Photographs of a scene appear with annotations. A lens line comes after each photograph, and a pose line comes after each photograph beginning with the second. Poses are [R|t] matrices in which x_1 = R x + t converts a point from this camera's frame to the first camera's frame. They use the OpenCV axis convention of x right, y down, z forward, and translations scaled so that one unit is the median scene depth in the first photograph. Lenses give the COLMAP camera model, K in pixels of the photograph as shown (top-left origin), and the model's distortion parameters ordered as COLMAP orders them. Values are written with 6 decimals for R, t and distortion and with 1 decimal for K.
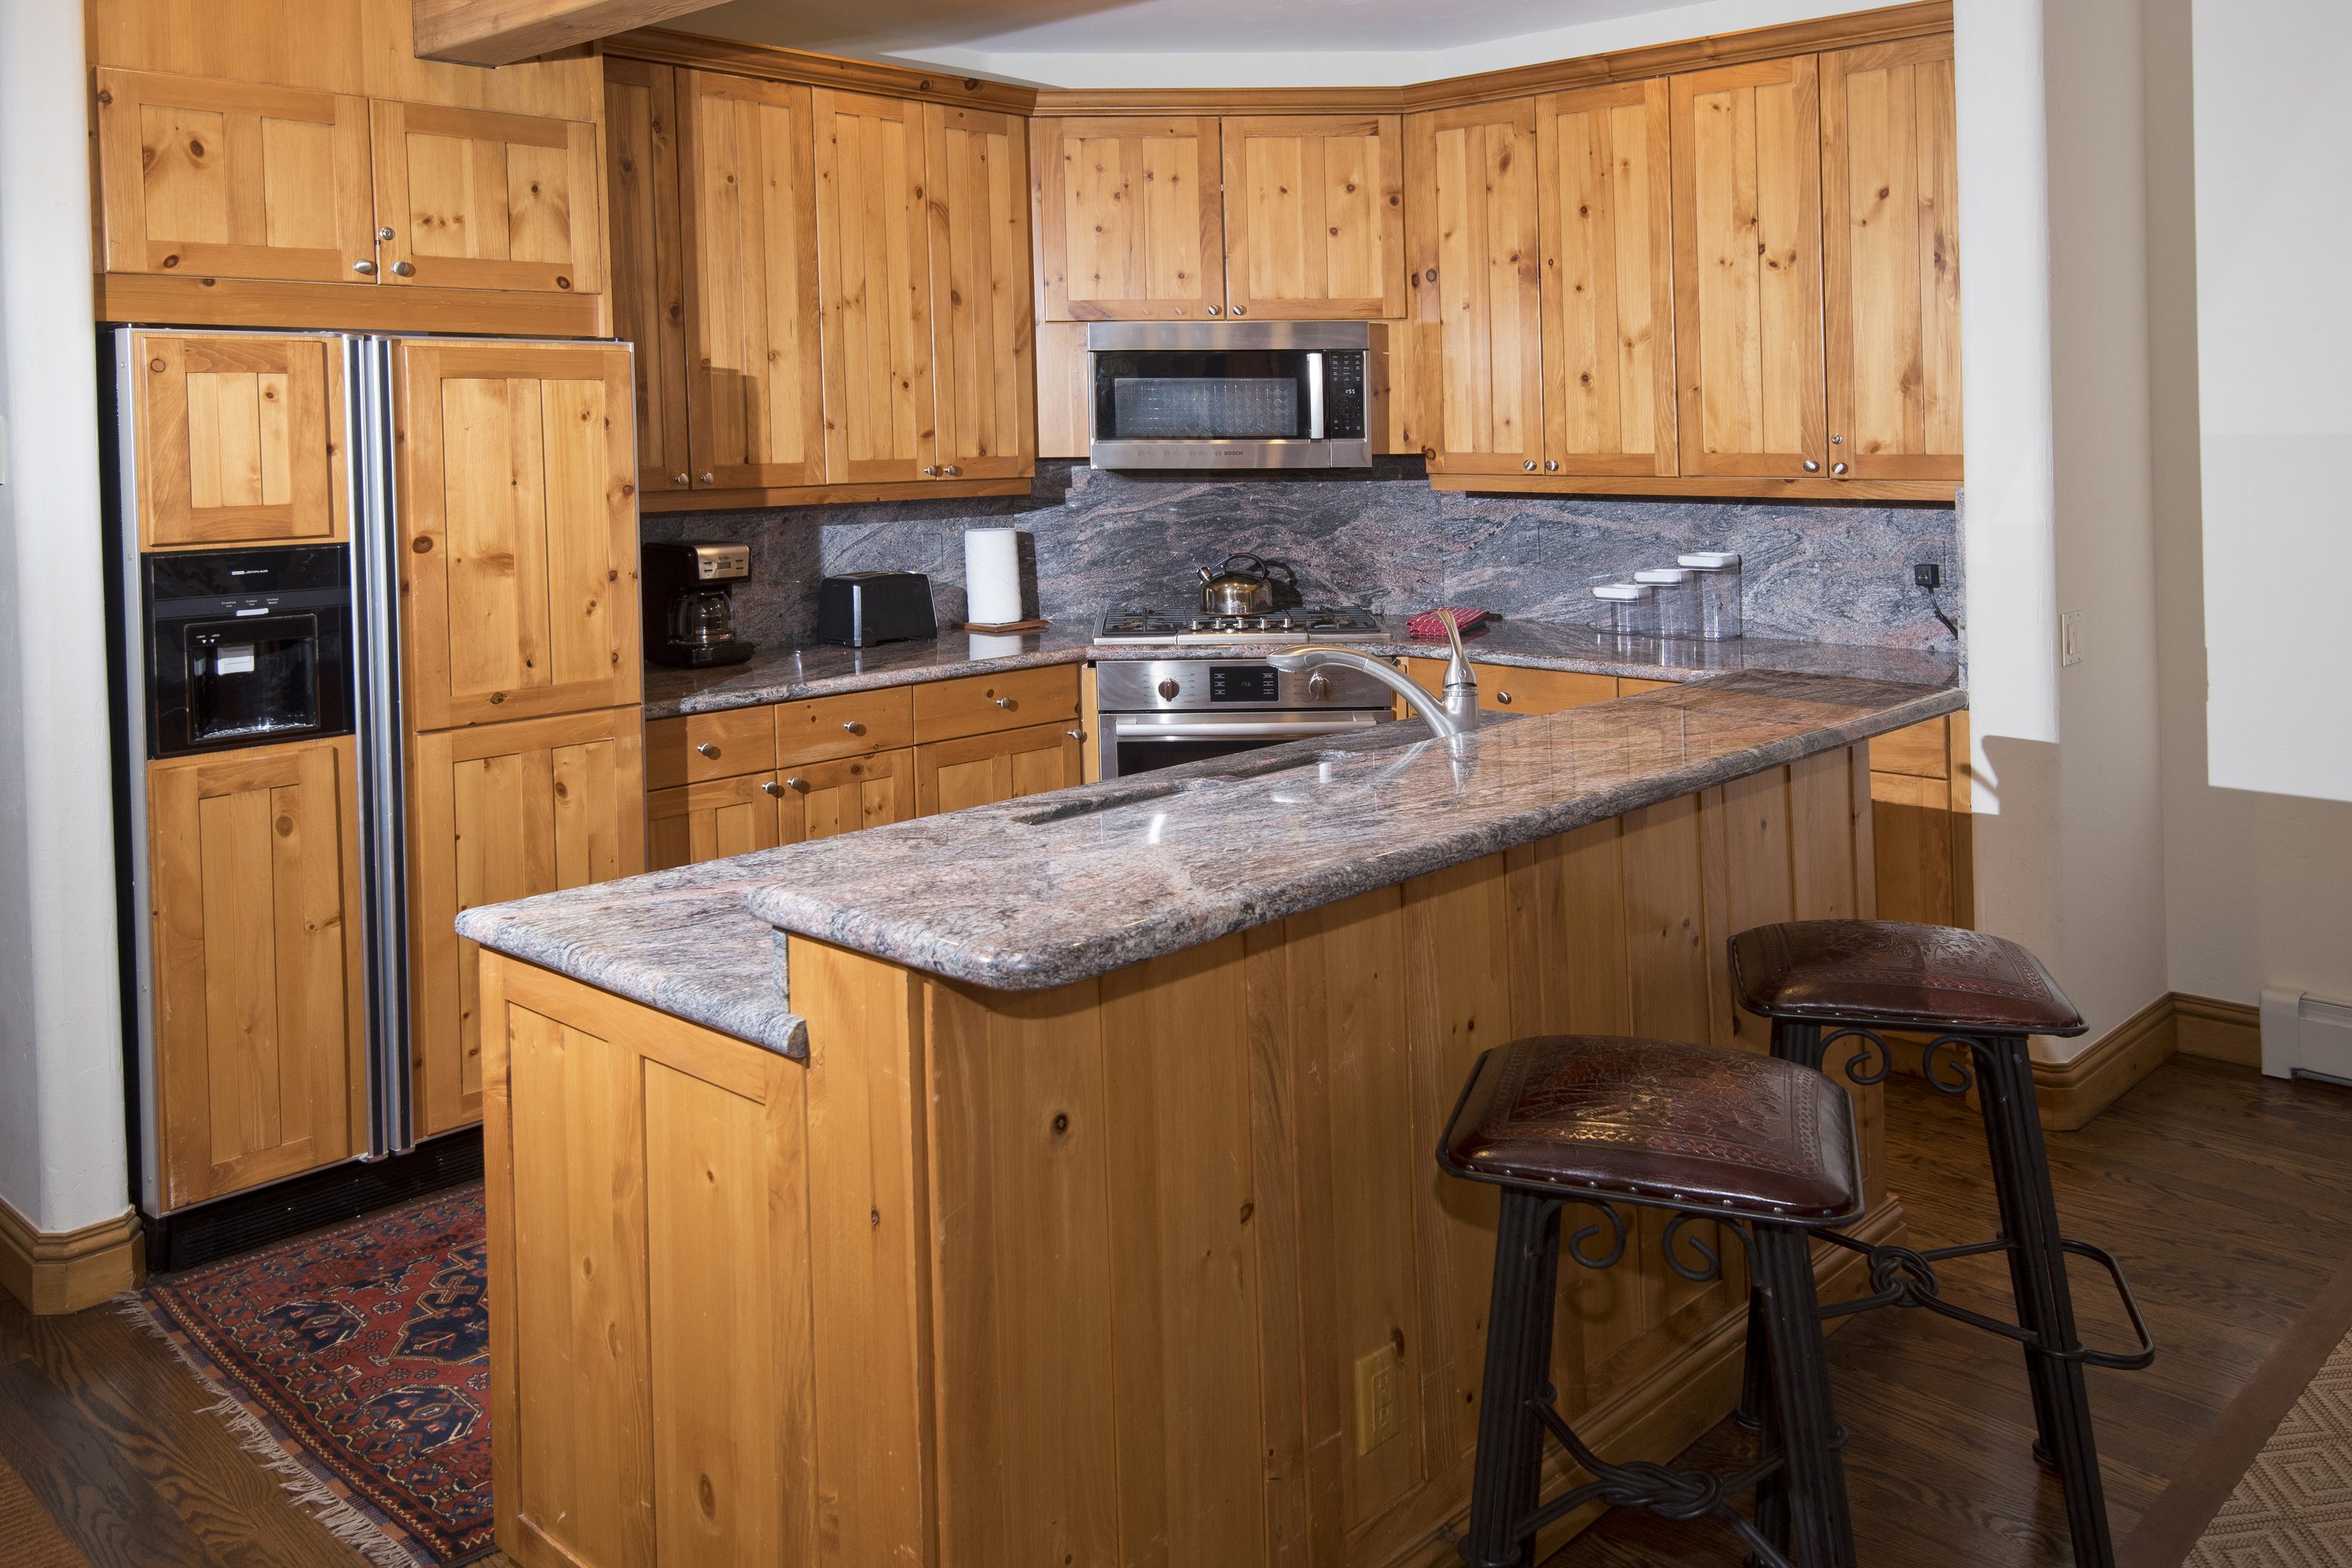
lens RADIAL K [[1778.6, 0, 1176.0], [0, 1778.6, 784.0], [0, 0, 1]] dist [0.005864, 0.000032]
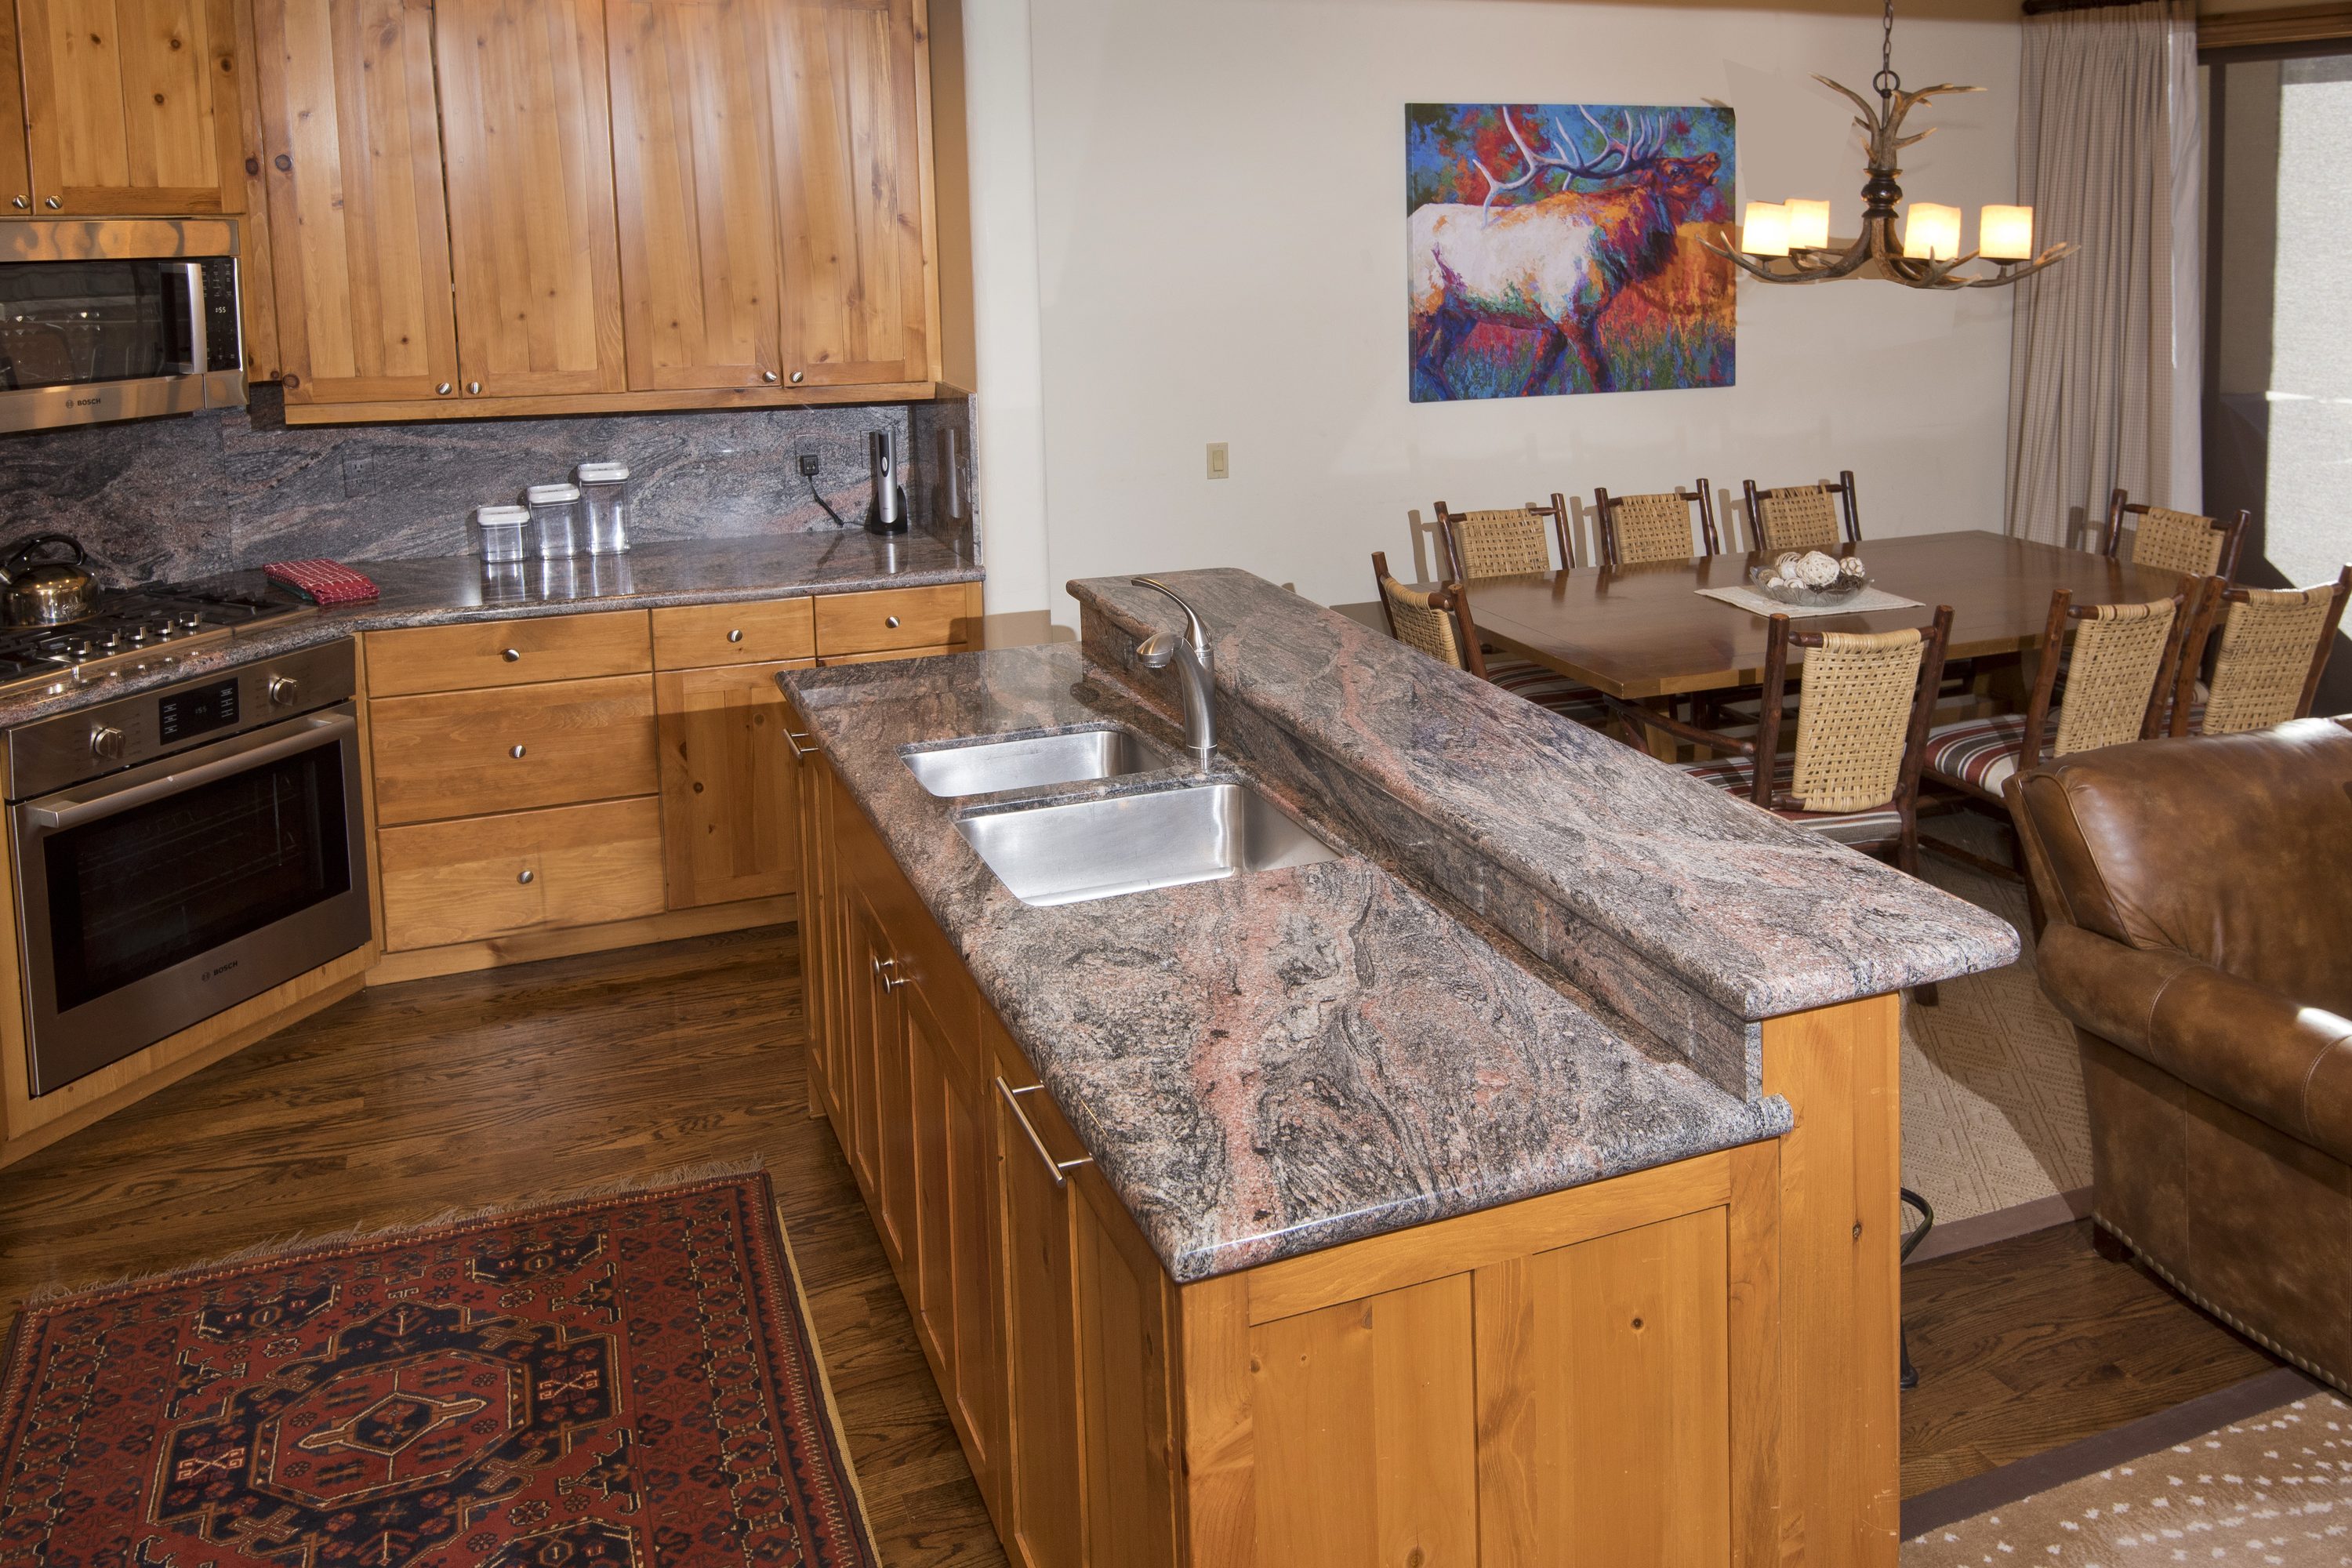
lens RADIAL K [[1774.1, 0, 1179.1], [0, 1774.1, 673.4], [0, 0, 1]] dist [-0.001418, -0.007530]
pose [[0.424800, -0.218492, 0.878525, -0.413967], [0.172015, 0.972239, 0.158624, -0.112550], [-0.888795, 0.083736, 0.450591, 0.283517]]
